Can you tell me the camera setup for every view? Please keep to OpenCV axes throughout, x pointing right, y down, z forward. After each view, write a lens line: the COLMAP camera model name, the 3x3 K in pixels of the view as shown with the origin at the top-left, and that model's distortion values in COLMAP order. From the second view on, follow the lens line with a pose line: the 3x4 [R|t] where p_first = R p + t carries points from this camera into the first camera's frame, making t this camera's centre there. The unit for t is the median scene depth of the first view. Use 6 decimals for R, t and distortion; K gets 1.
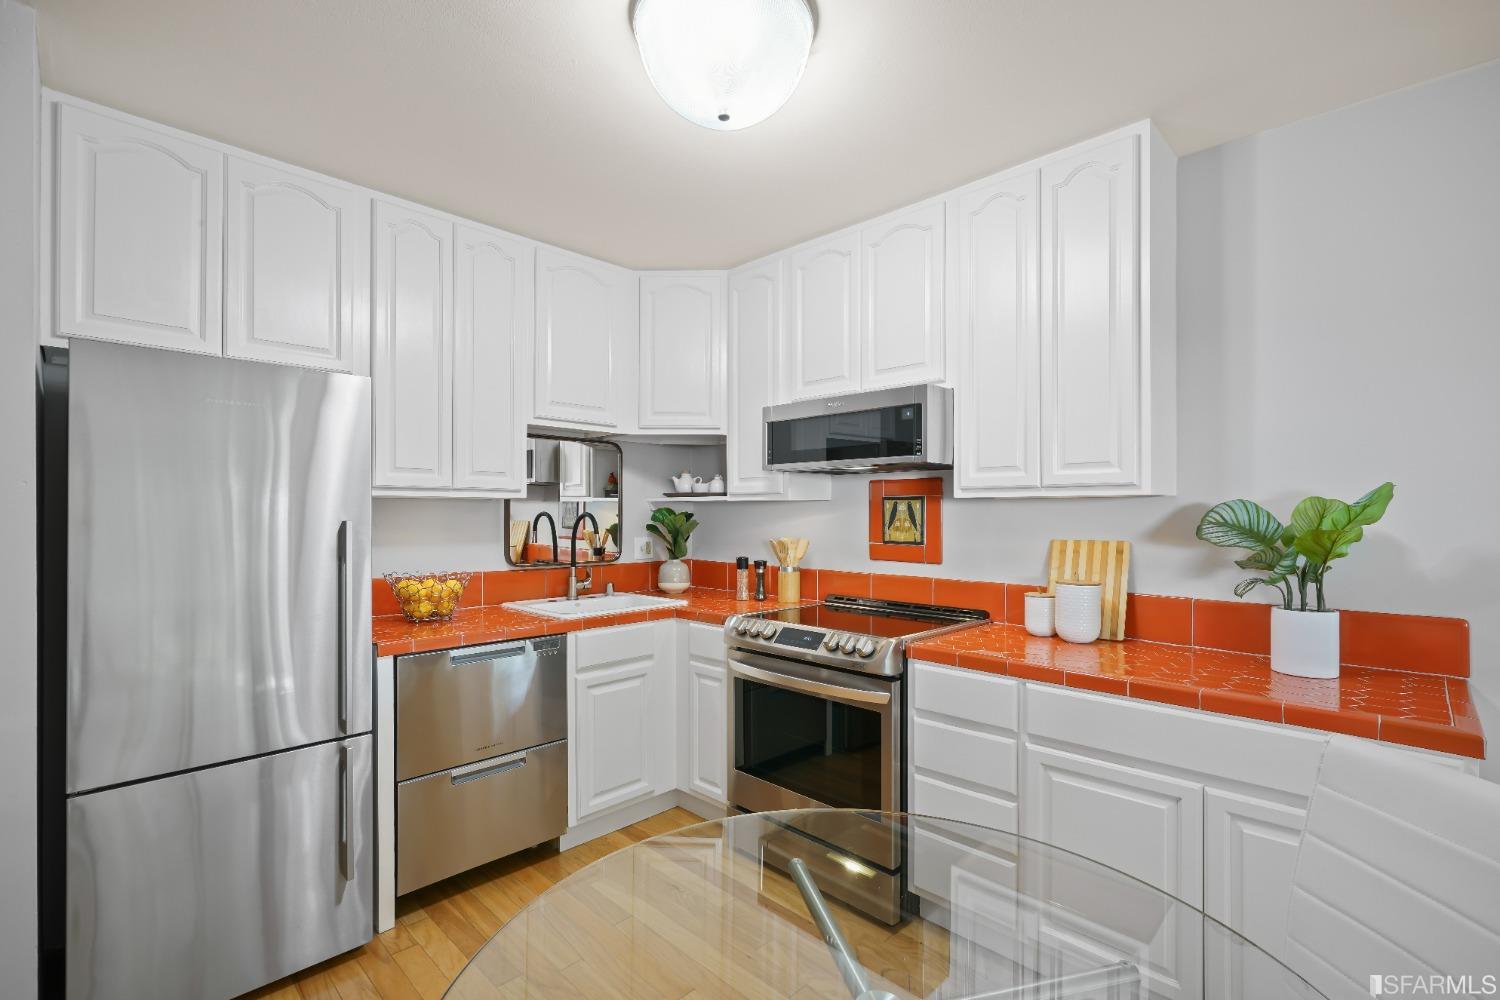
lens RADIAL K [[689.2, 0, 737.0], [0, 689.2, 508.7], [0, 0, 1]] dist [-0.005084, 0.002202]
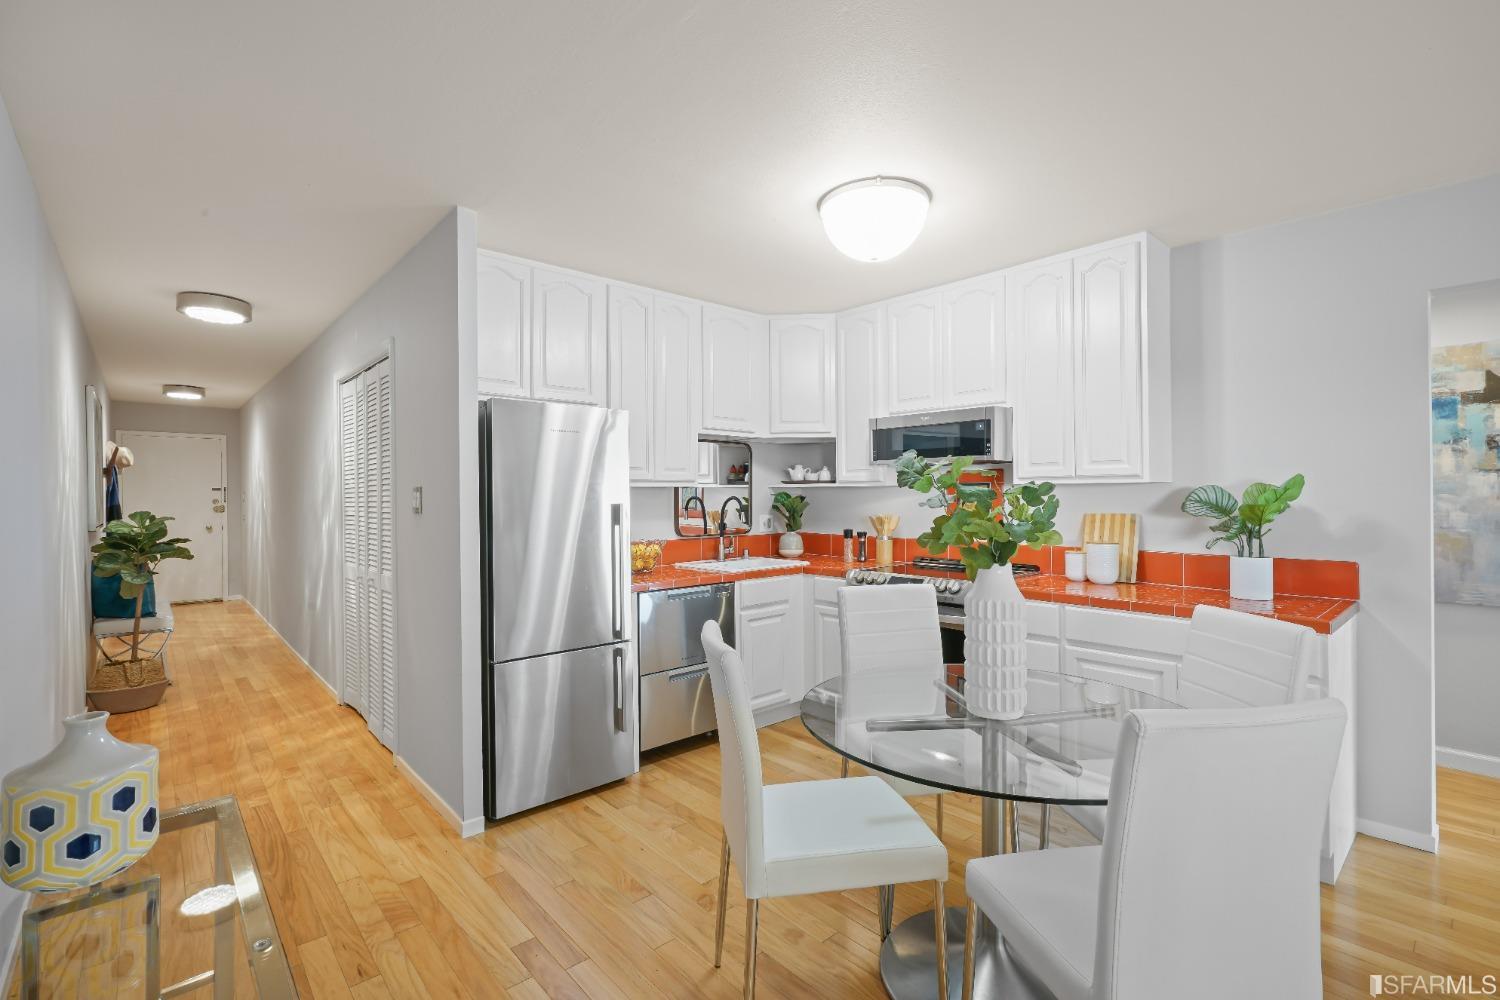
lens RADIAL K [[689.2, 0, 735.9], [0, 689.2, 489.9], [0, 0, 1]] dist [-0.005084, 0.002202]
pose [[0.997947, -0.008371, -0.063501, -0.164479], [0.008312, 0.999965, -0.001184, -0.007441], [0.063508, 0.000654, 0.997981, -0.448897]]
